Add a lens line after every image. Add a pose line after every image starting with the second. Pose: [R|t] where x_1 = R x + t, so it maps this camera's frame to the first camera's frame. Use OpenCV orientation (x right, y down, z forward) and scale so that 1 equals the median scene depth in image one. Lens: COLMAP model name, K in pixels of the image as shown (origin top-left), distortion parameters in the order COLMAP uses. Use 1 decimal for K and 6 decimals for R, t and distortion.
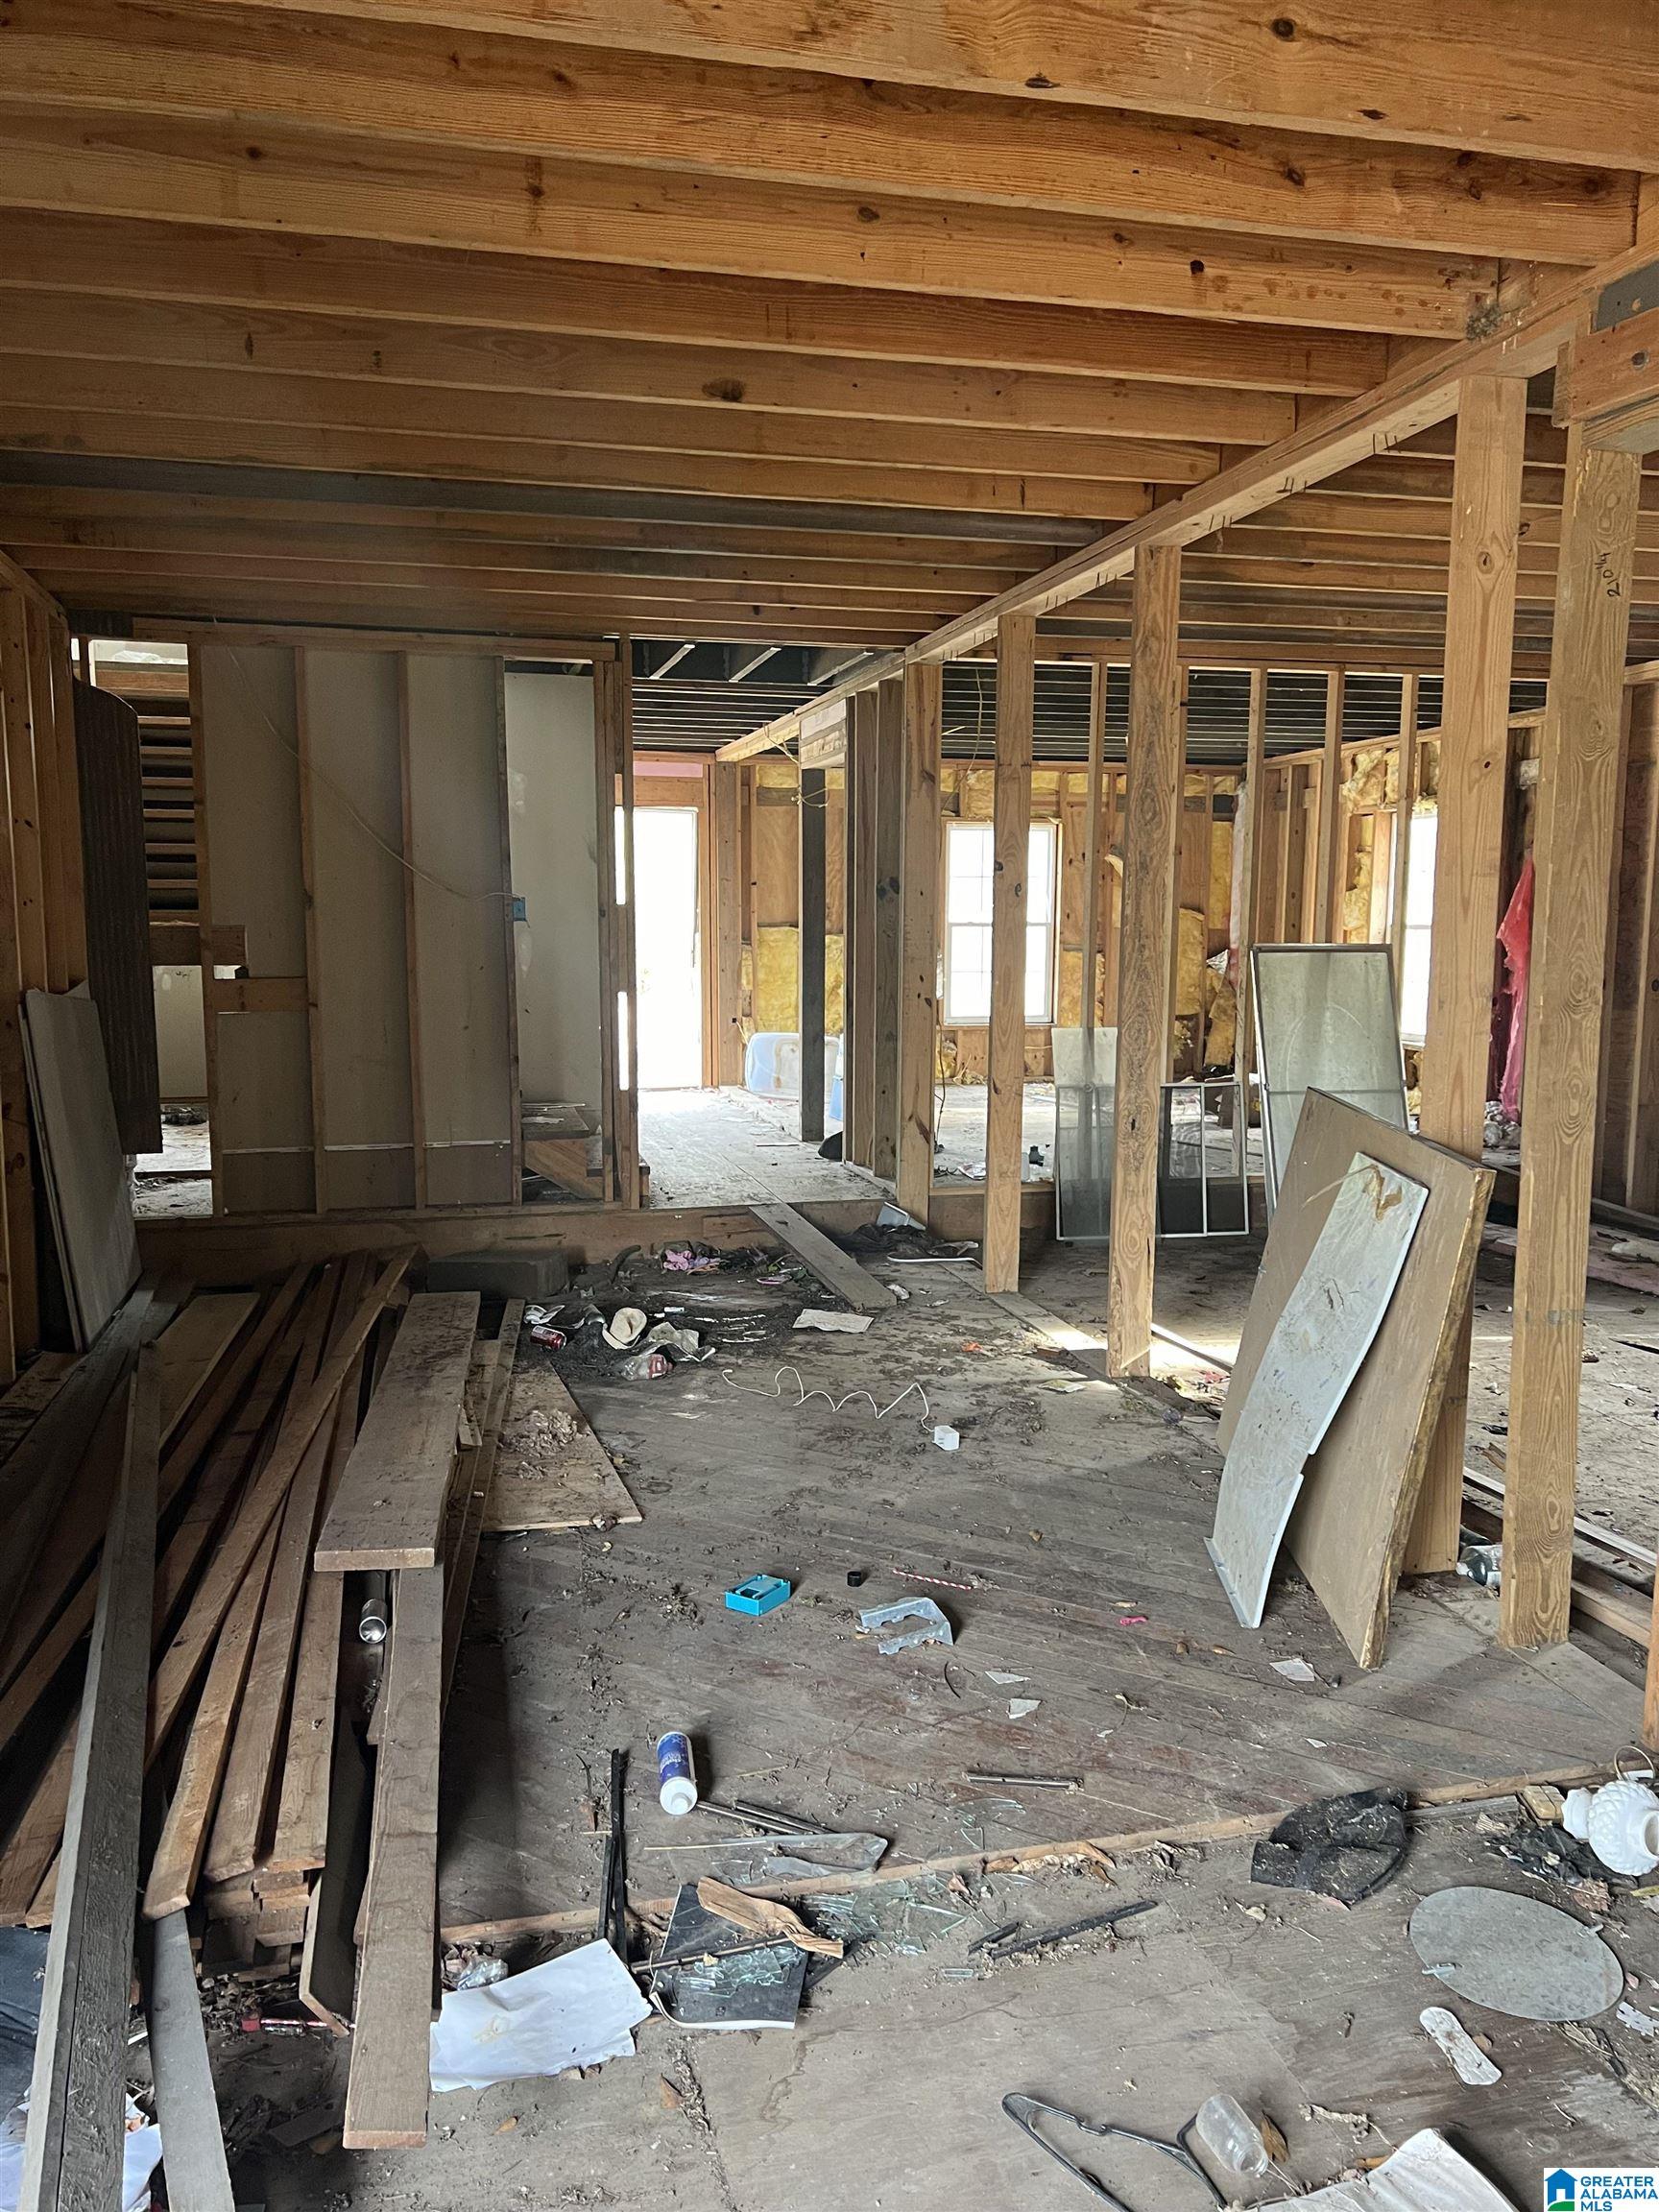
lens RADIAL K [[1631.3, 0, 829.6], [0, 1631.3, 1115.8], [0, 0, 1]] dist [0.032135, -0.044565]
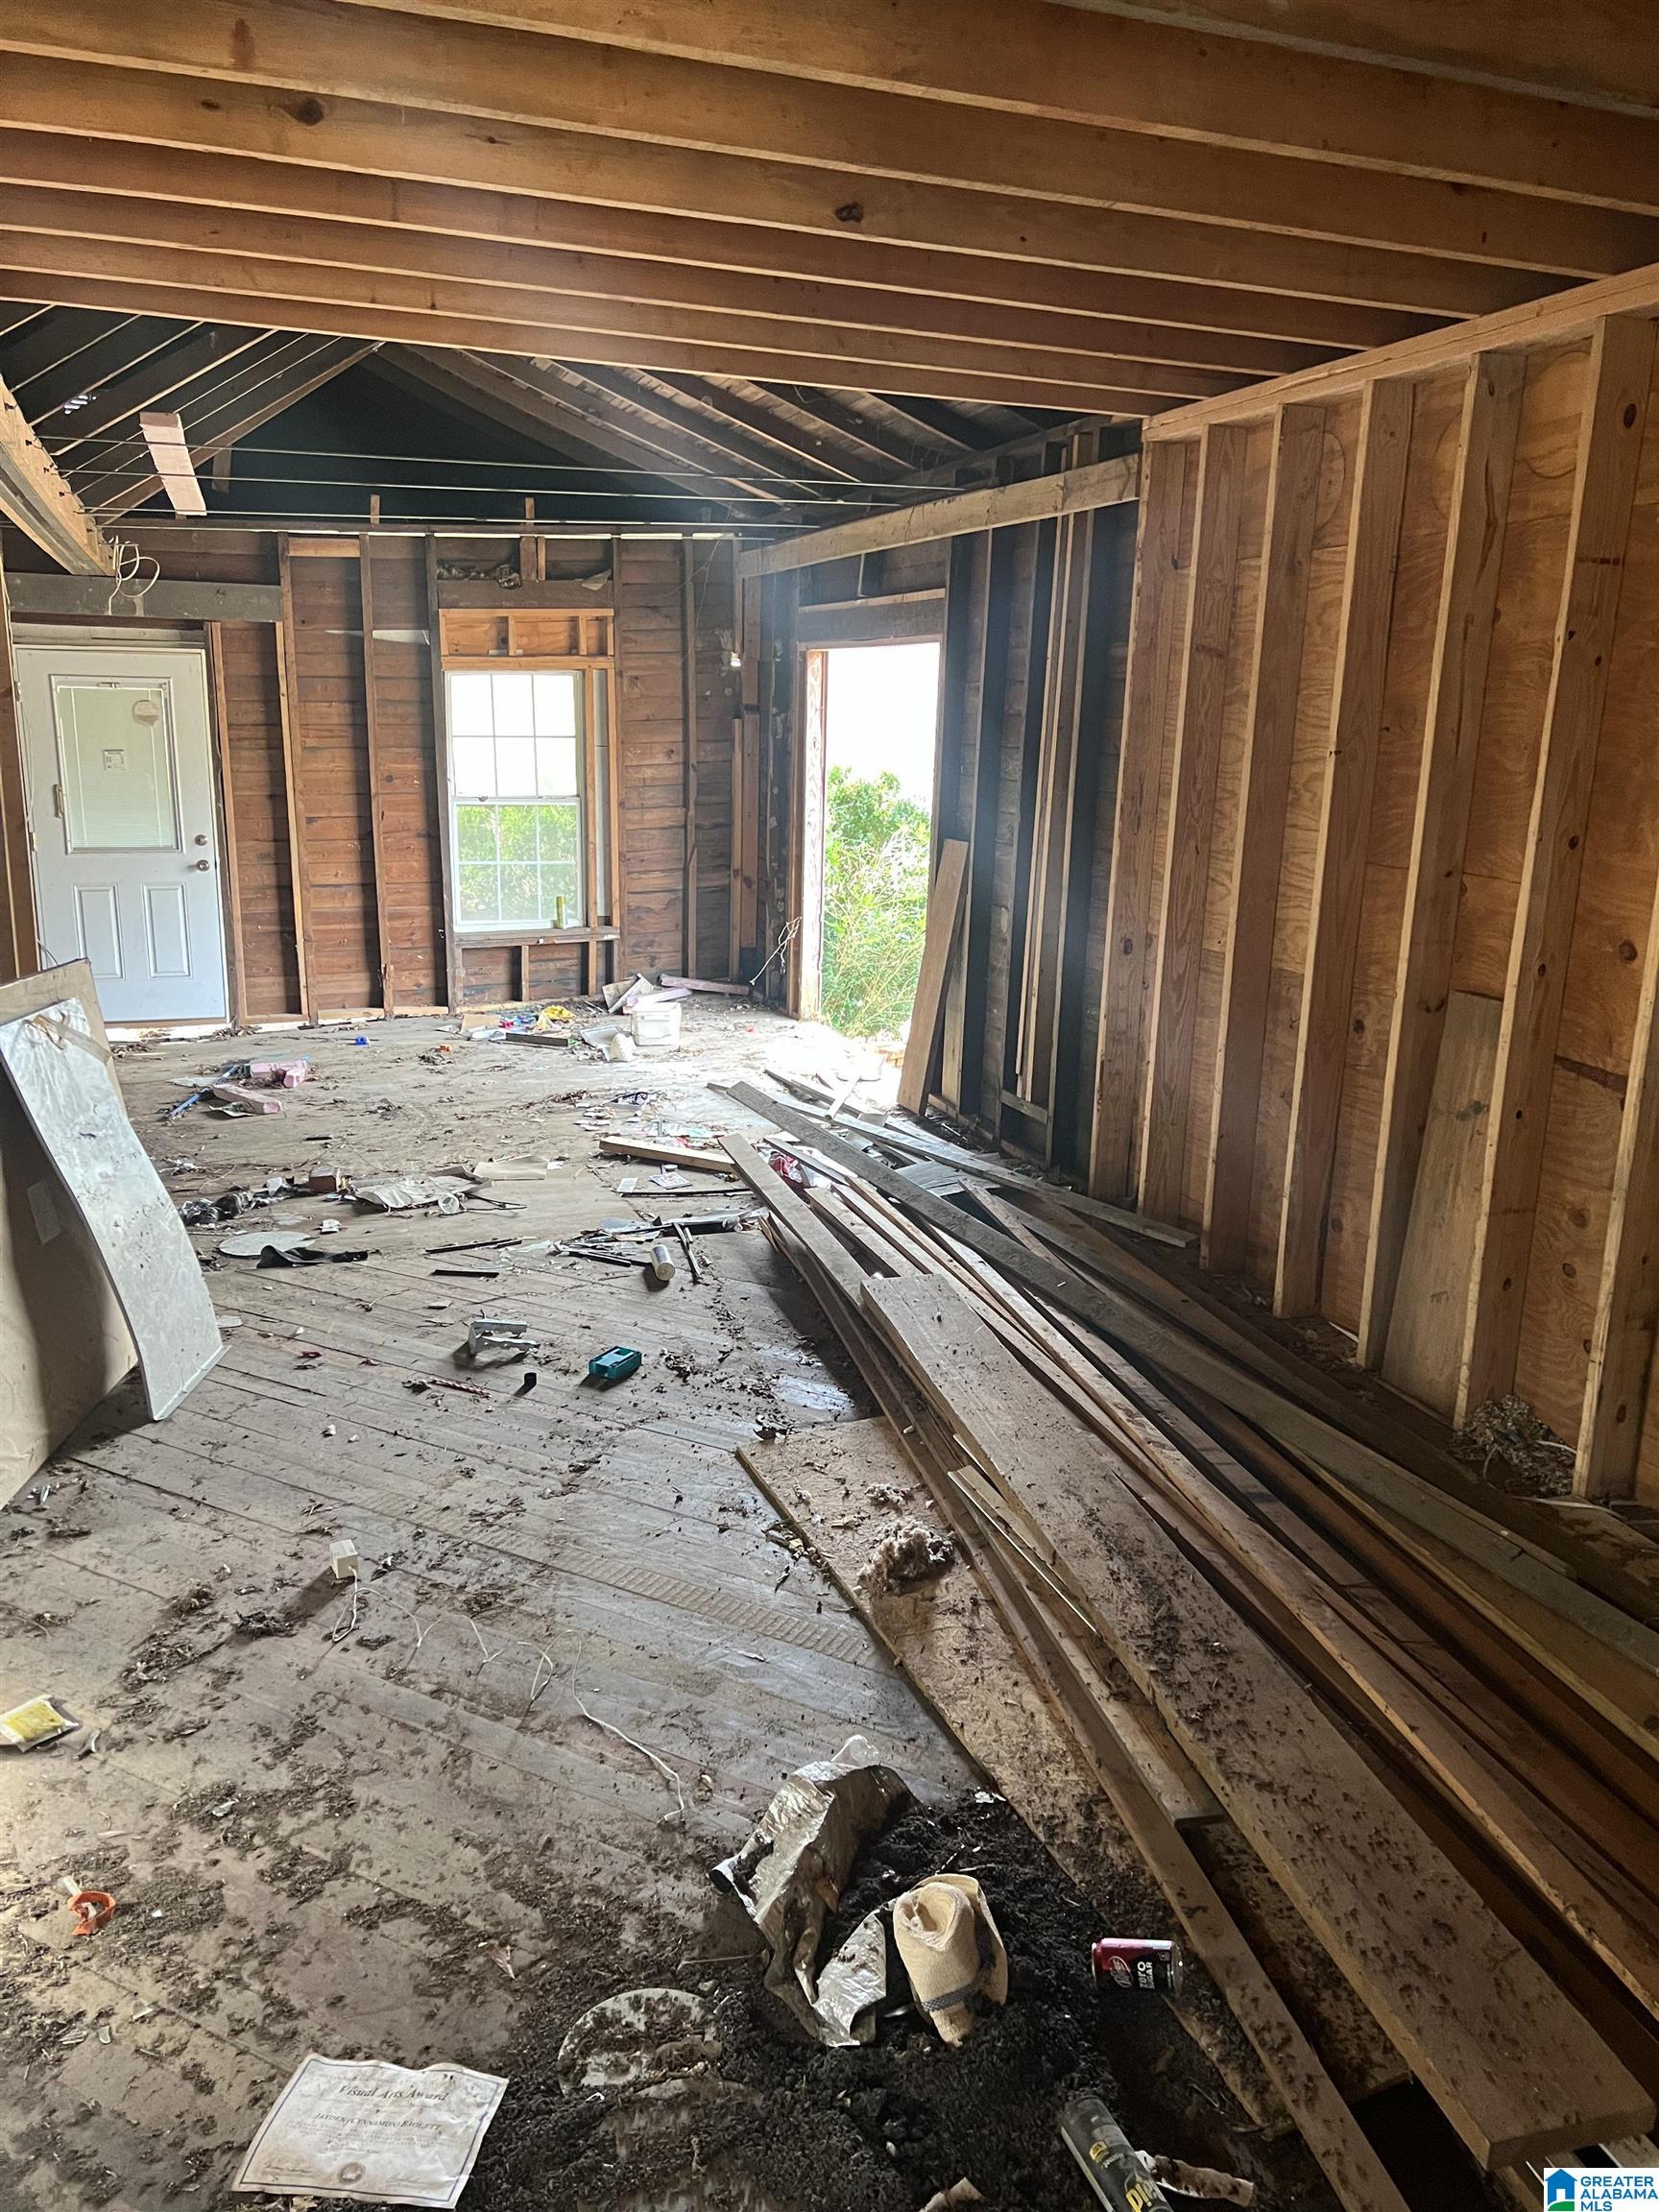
lens RADIAL K [[1631.3, 0, 831.0], [0, 1631.3, 1111.7], [0, 0, 1]] dist [0.032135, -0.044565]
pose [[-0.996403, -0.009265, -0.084232, -0.066015], [-0.038661, 0.934232, 0.354565, -0.209748], [0.075407, 0.356546, -0.931230, 1.374329]]
